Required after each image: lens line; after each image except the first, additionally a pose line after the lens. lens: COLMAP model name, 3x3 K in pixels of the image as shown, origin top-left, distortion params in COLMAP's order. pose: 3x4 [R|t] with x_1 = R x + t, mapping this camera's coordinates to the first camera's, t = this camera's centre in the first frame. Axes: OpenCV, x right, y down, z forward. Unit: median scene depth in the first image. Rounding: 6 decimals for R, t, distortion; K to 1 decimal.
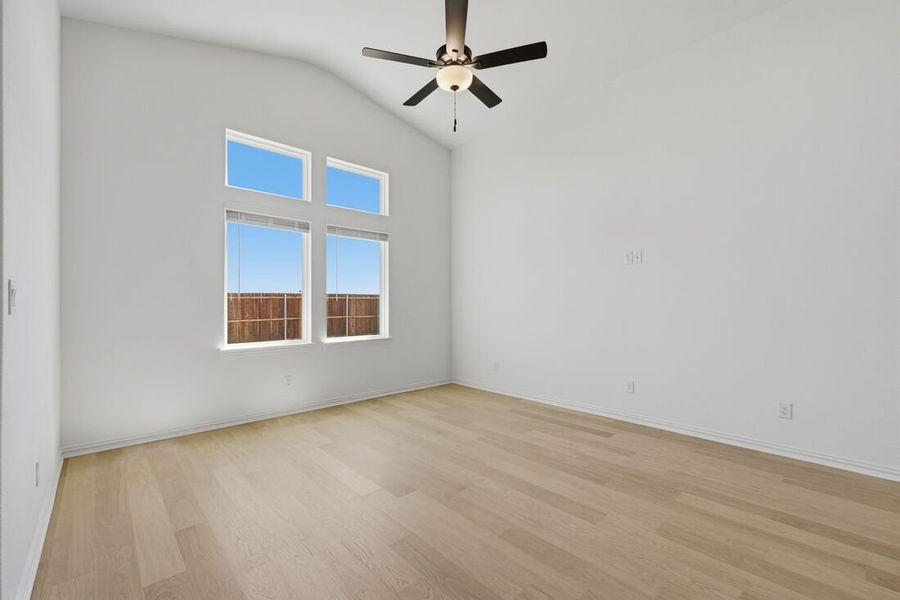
lens RADIAL K [[375.1, 0, 428.3], [0, 375.1, 298.0], [0, 0, 1]] dist [0.000422, -0.000075]
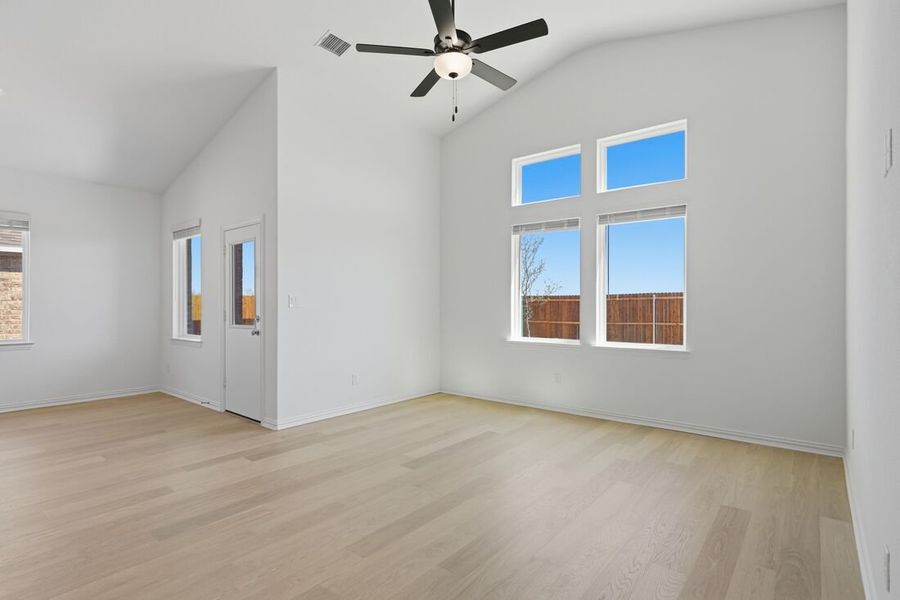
lens RADIAL K [[418.0, 0, 450.0], [0, 418.0, 300.0], [0, 0, 1]] dist [-0.000211, -0.000030]
pose [[0.190346, -0.005176, -0.981703, 0.815799], [0.014026, 0.999898, -0.002553, 0.005750], [0.981617, -0.013283, 0.190399, 0.583887]]
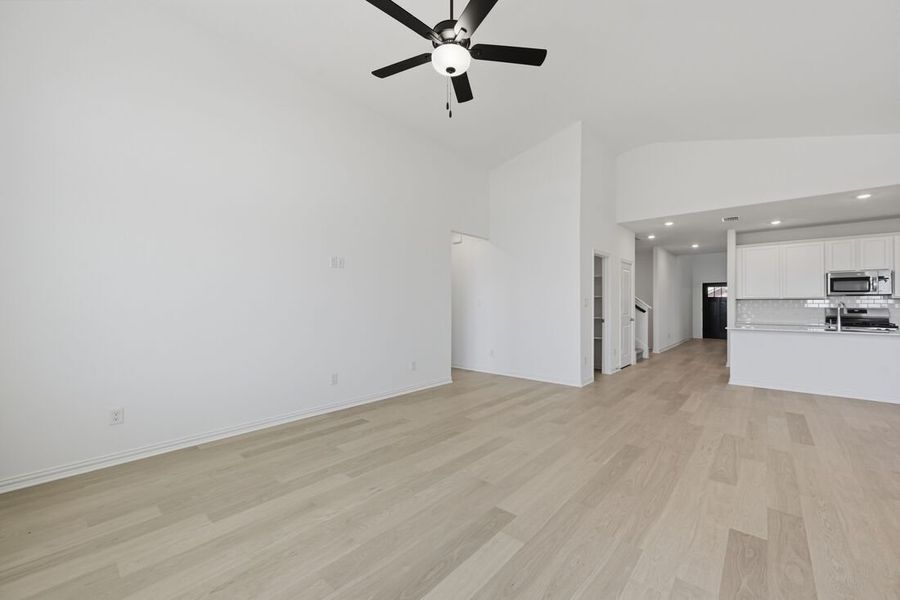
lens RADIAL K [[383.0, 0, 450.0], [0, 383.0, 300.0], [0, 0, 1]] dist [-0.001219, -0.000122]
pose [[-0.156730, 0.009416, 0.987597, -0.631288], [-0.015760, 0.999803, -0.012034, 0.012127], [-0.987516, -0.017450, -0.156550, 0.845265]]
